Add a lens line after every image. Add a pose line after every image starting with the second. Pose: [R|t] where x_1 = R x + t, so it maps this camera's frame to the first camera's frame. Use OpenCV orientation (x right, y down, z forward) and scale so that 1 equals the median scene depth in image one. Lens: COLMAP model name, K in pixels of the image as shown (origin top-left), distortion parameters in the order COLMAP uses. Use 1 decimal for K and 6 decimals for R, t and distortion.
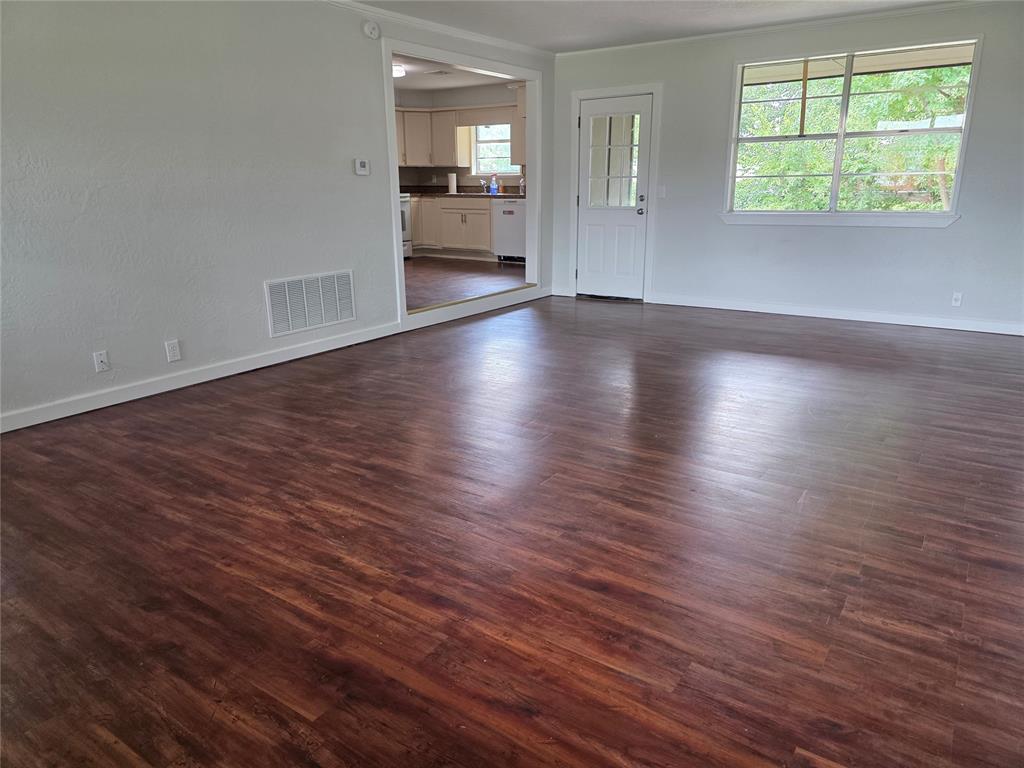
lens RADIAL K [[692.3, 0, 512.0], [0, 692.3, 384.0], [0, 0, 1]] dist [0.075878, -0.074305]
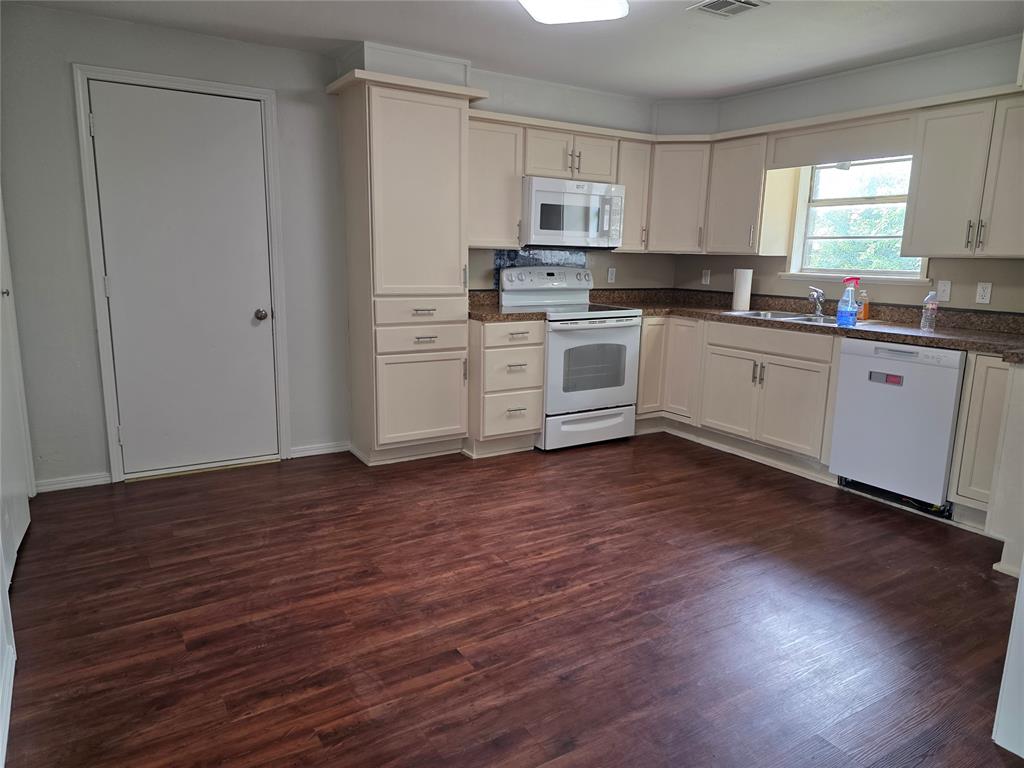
lens RADIAL K [[692.3, 0, 512.0], [0, 692.3, 384.0], [0, 0, 1]] dist [0.075878, -0.074305]
pose [[0.914981, 0.101502, -0.390521, -0.038614], [-0.140094, 0.987549, -0.071559, -0.175271], [0.378396, 0.120185, 0.917808, 0.534889]]
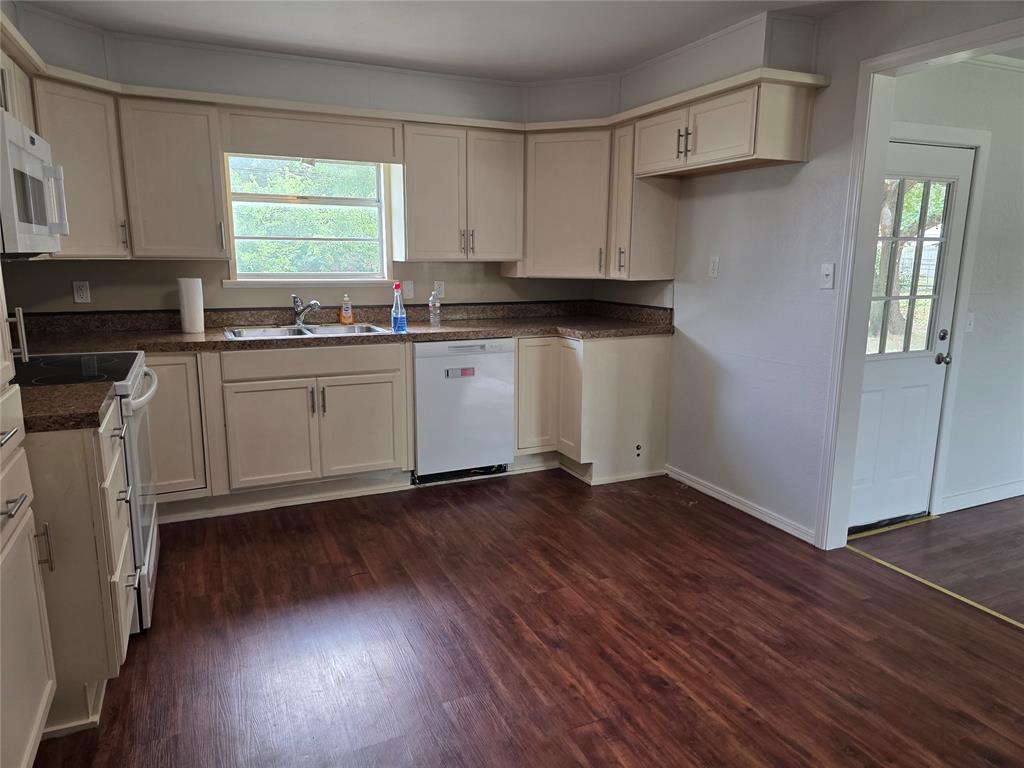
lens RADIAL K [[692.3, 0, 512.0], [0, 692.3, 384.0], [0, 0, 1]] dist [0.075878, -0.074305]
pose [[0.508277, -0.152697, 0.847549, -0.318769], [0.231007, 0.972262, 0.036630, -0.231211], [-0.829633, 0.177171, 0.529452, 0.704394]]
